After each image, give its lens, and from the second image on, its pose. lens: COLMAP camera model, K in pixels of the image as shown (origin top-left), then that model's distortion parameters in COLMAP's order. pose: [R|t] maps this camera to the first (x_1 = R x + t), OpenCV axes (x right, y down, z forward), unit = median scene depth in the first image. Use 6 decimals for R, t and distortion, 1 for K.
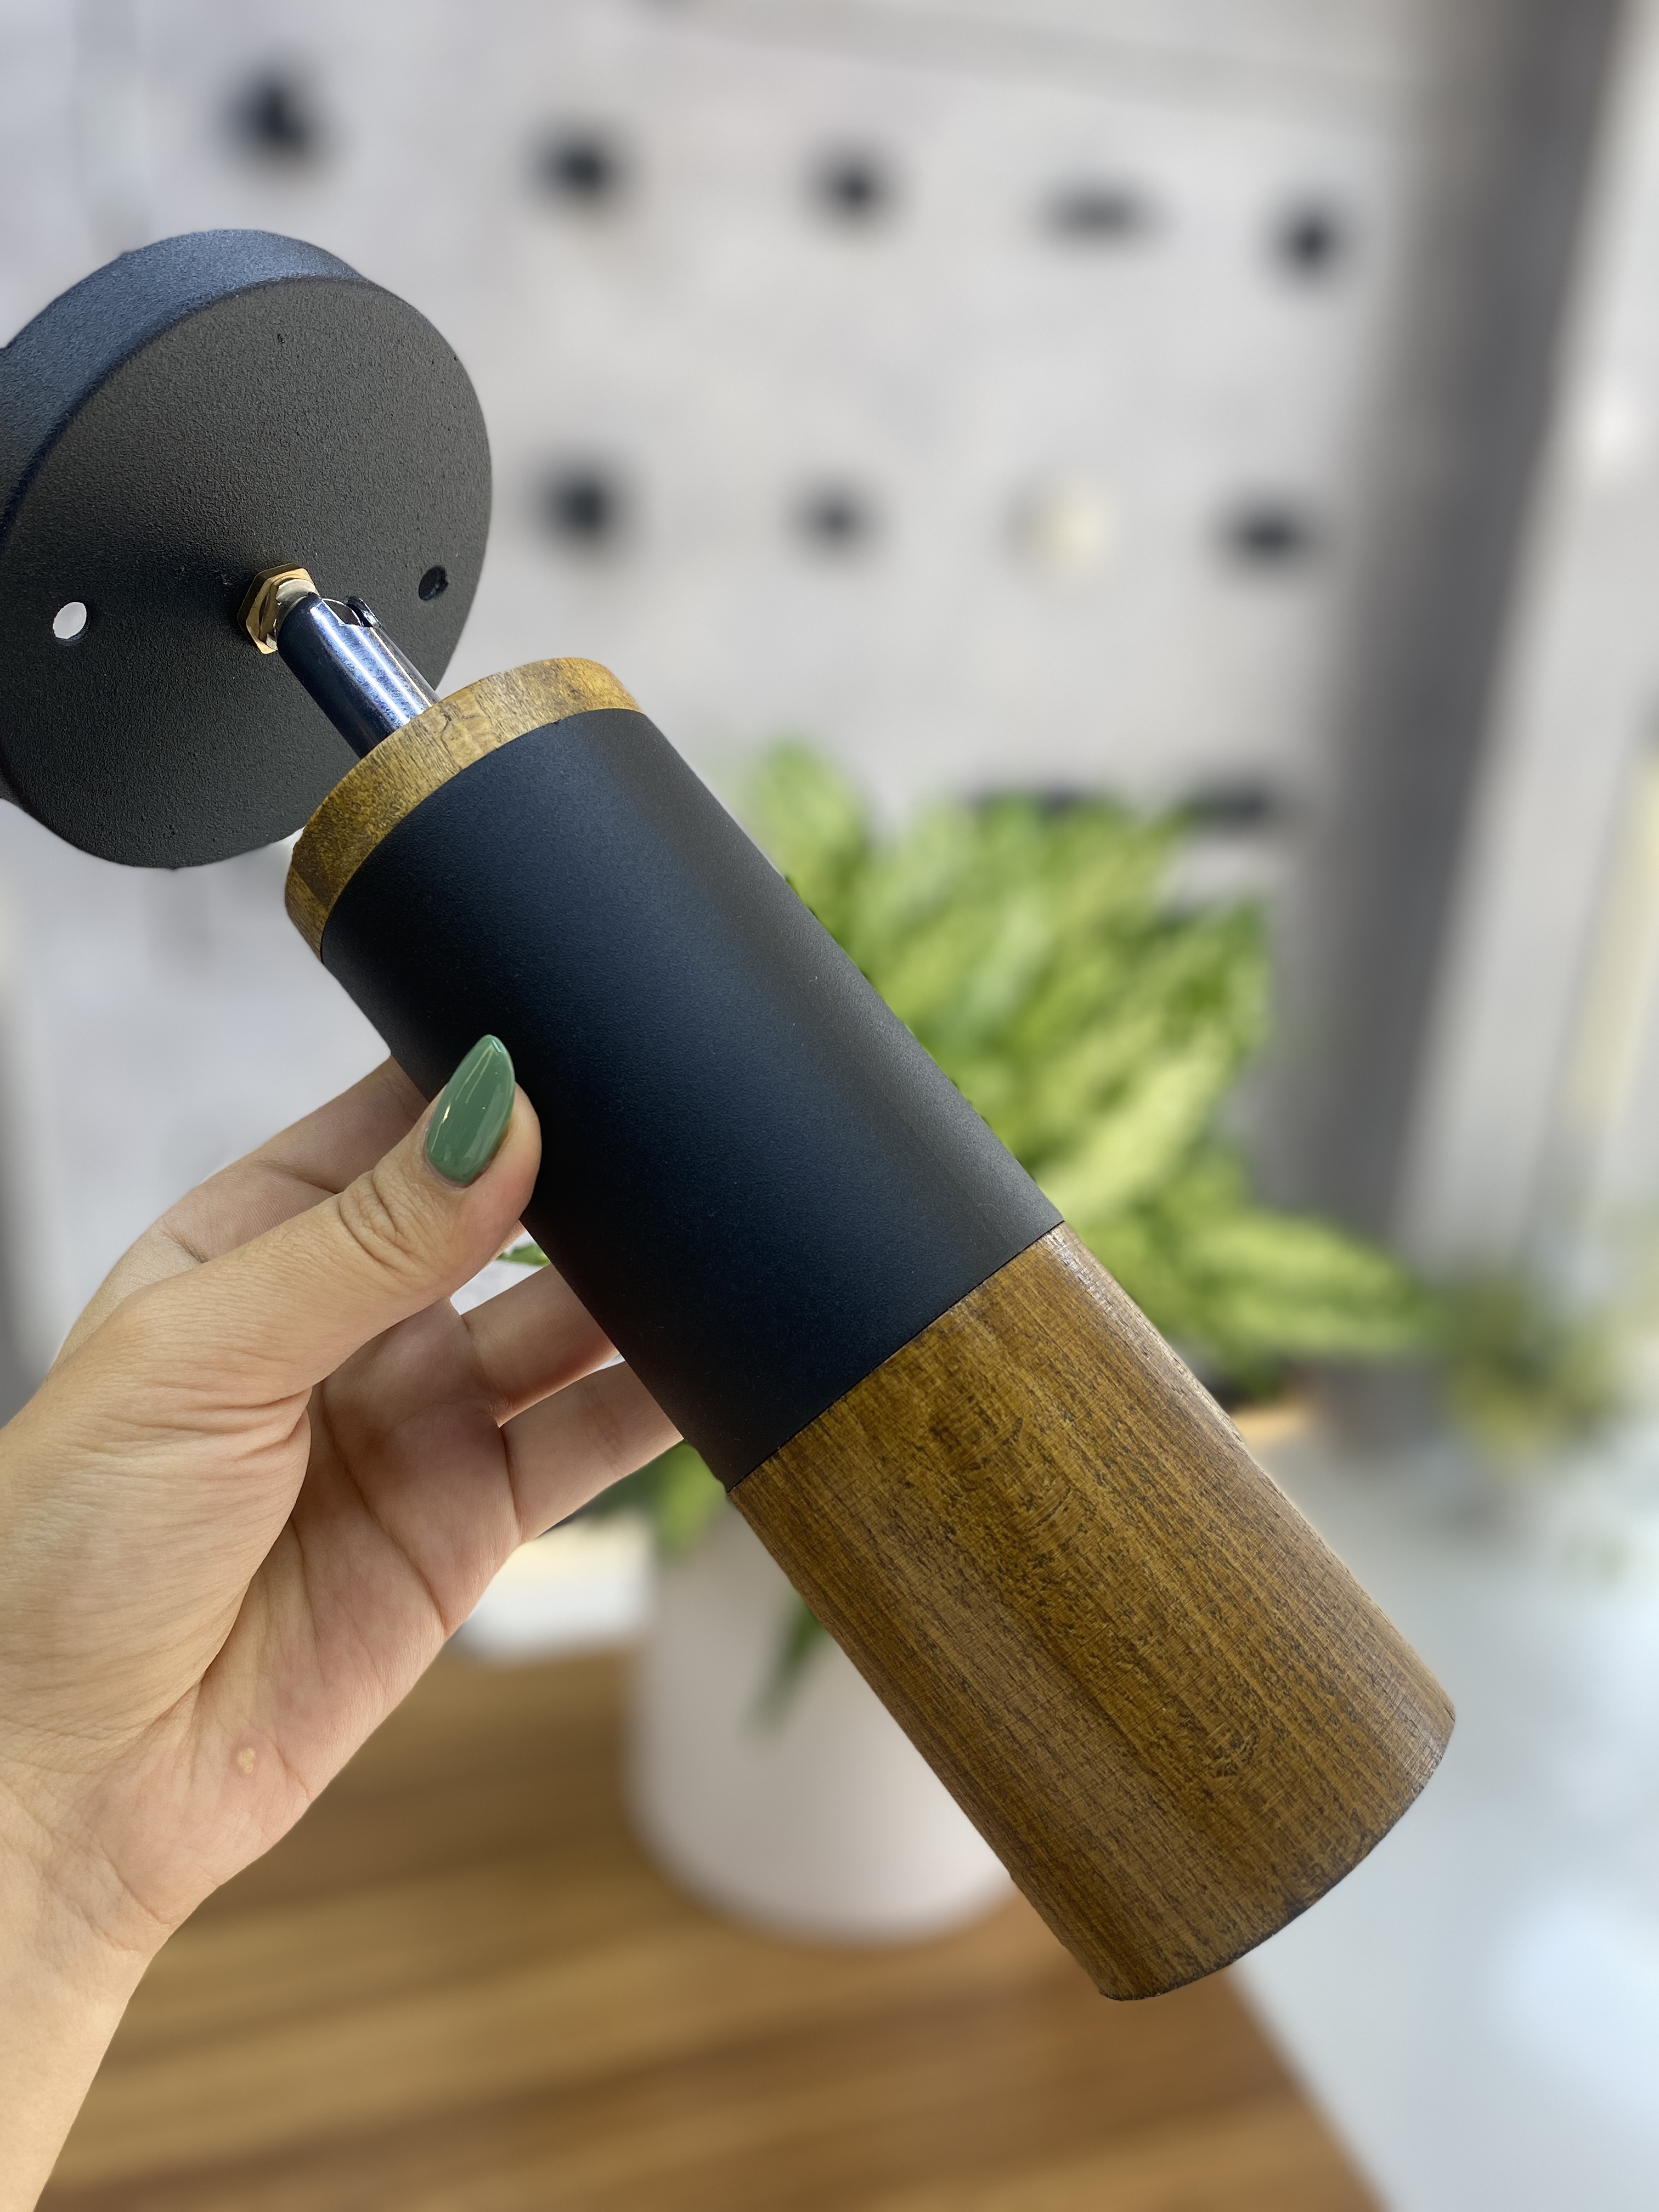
lens RADIAL K [[1706.0, 0, 825.6], [0, 1706.0, 1082.6], [0, 0, 1]] dist [-0.007353, -0.003135]
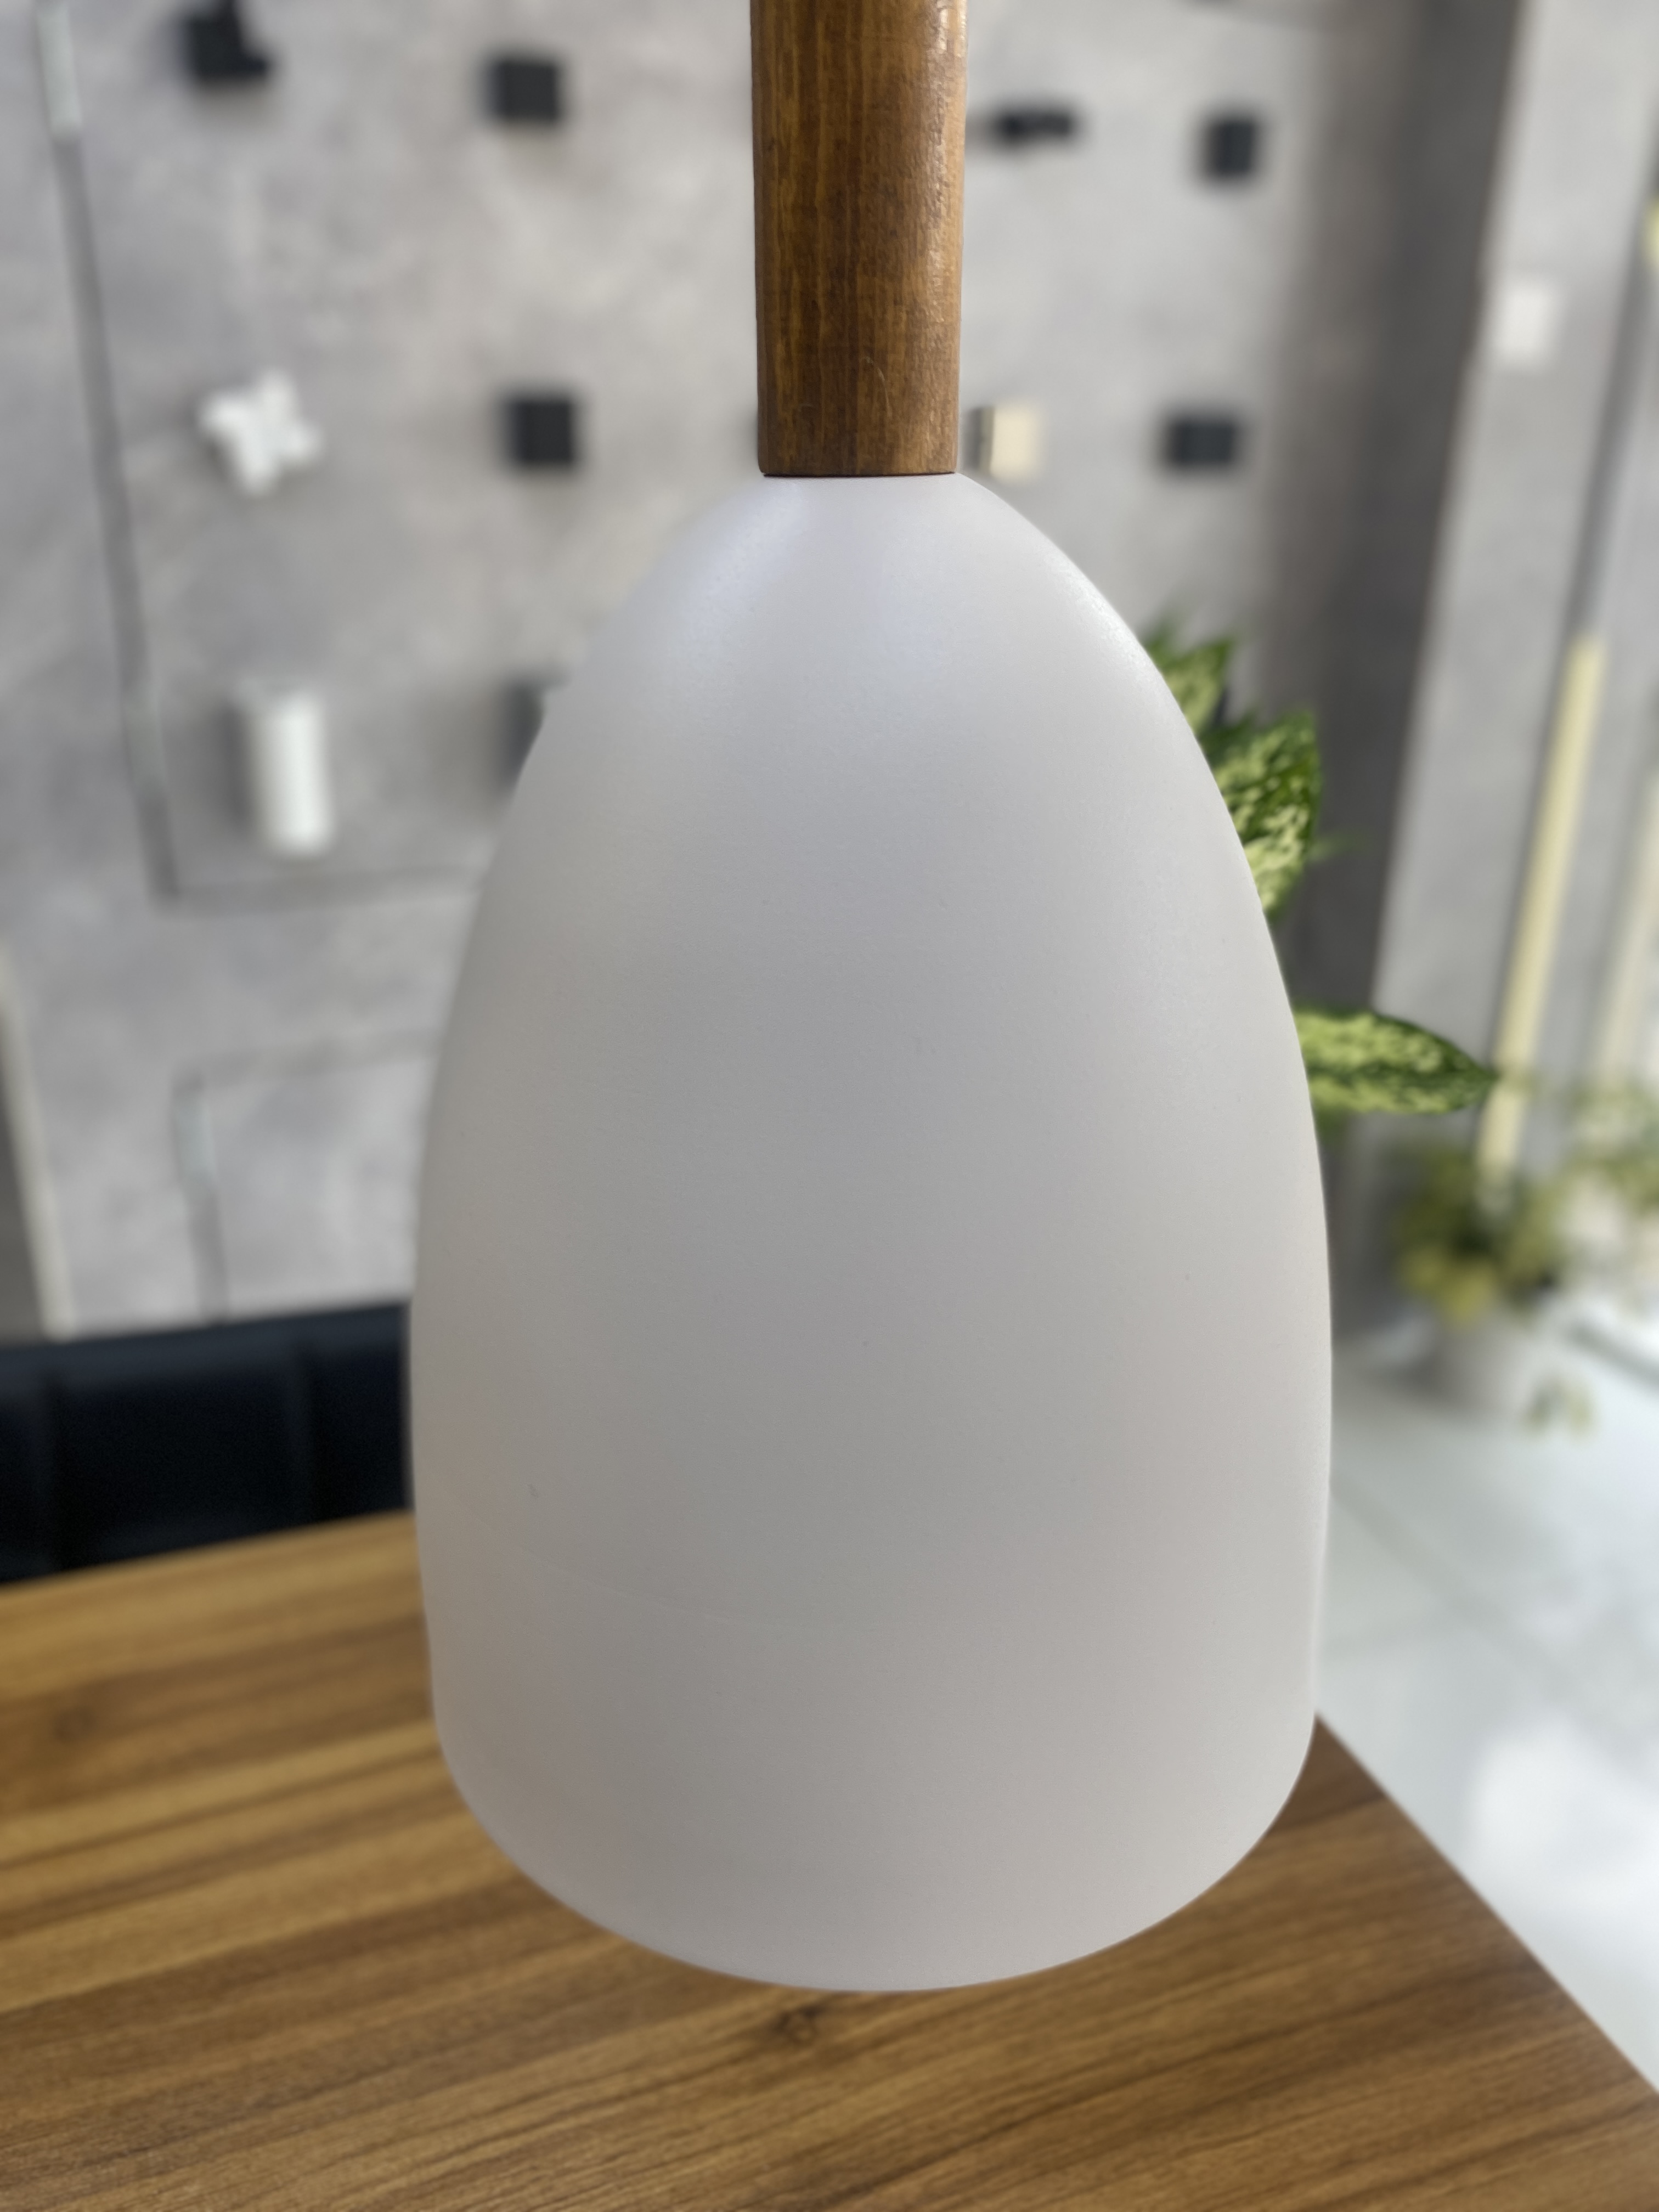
lens RADIAL K [[1696.3, 0, 821.8], [0, 1696.3, 1086.3], [0, 0, 1]] dist [0.005392, -0.000302]
pose [[0.997498, -0.054362, 0.045192, -0.110908], [0.052978, 0.998106, 0.031282, 0.075467], [-0.046807, -0.028809, 0.998488, -0.080568]]
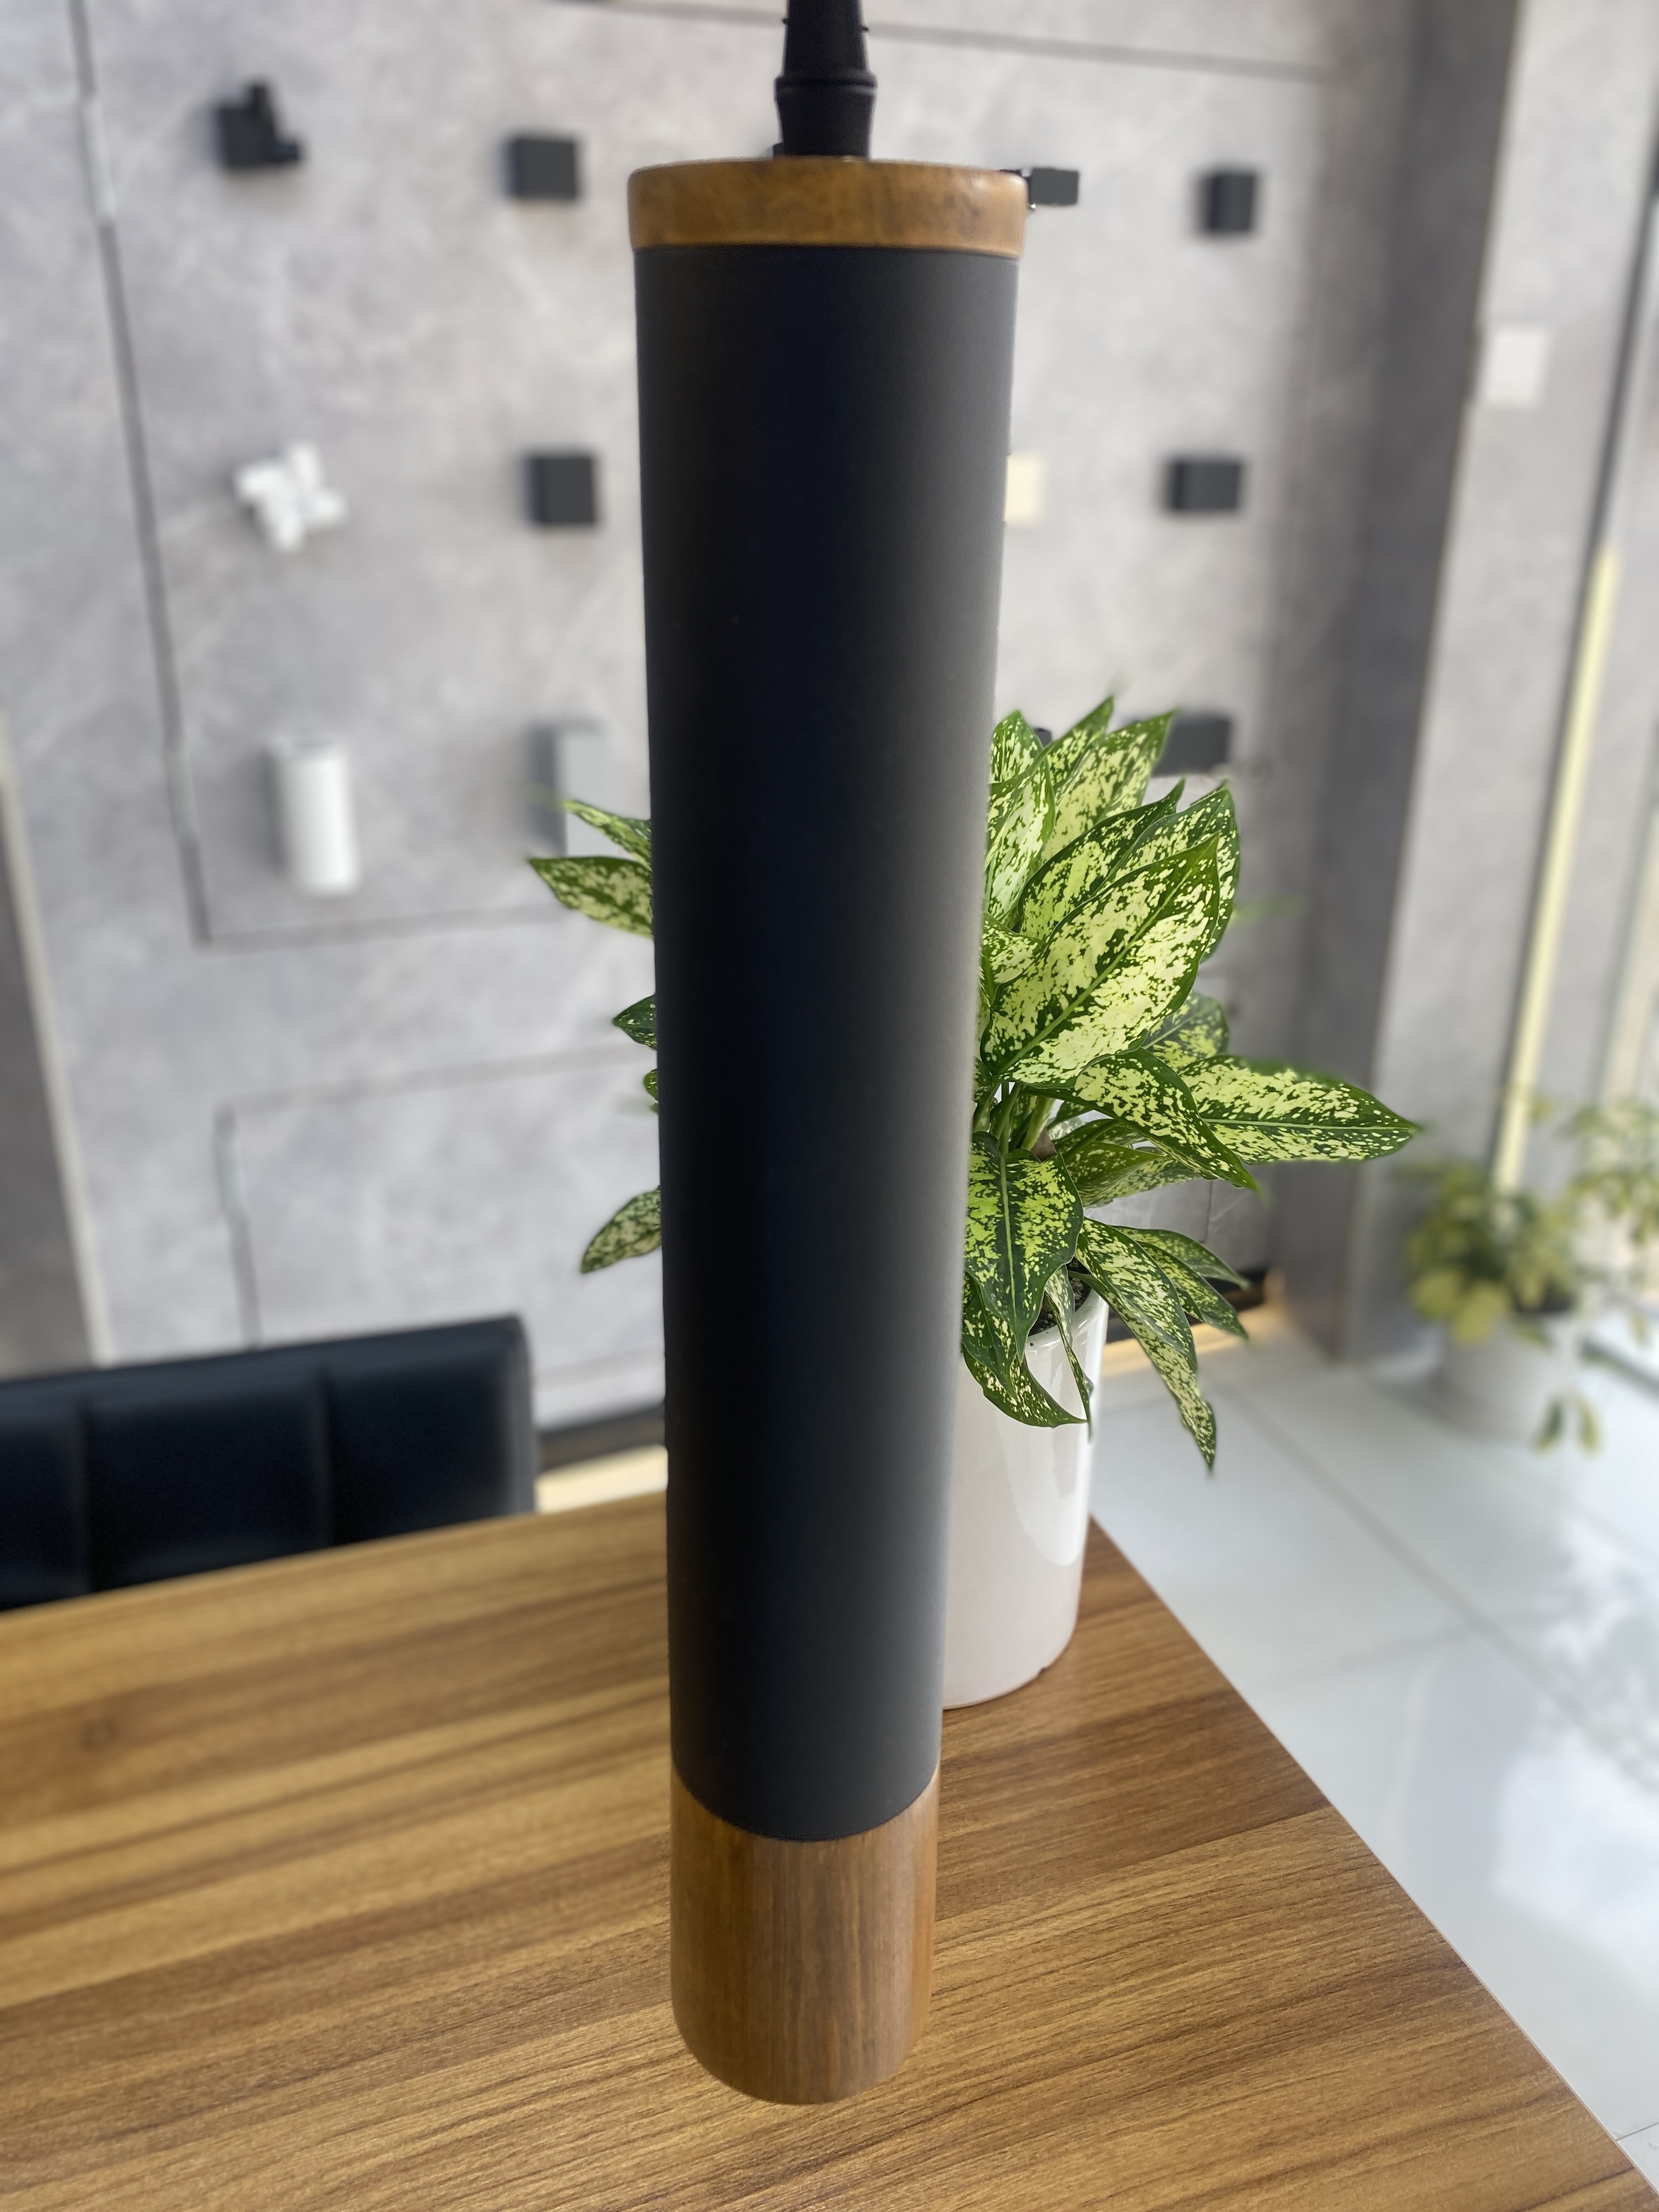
lens RADIAL K [[1689.1, 0, 826.9], [0, 1689.1, 1075.3], [0, 0, 1]] dist [0.008070, 0.002508]
pose [[0.997870, -0.060861, 0.023501, -0.058580], [0.060557, 0.998074, 0.013440, 0.052870], [-0.024274, -0.011988, 0.999633, -0.160244]]
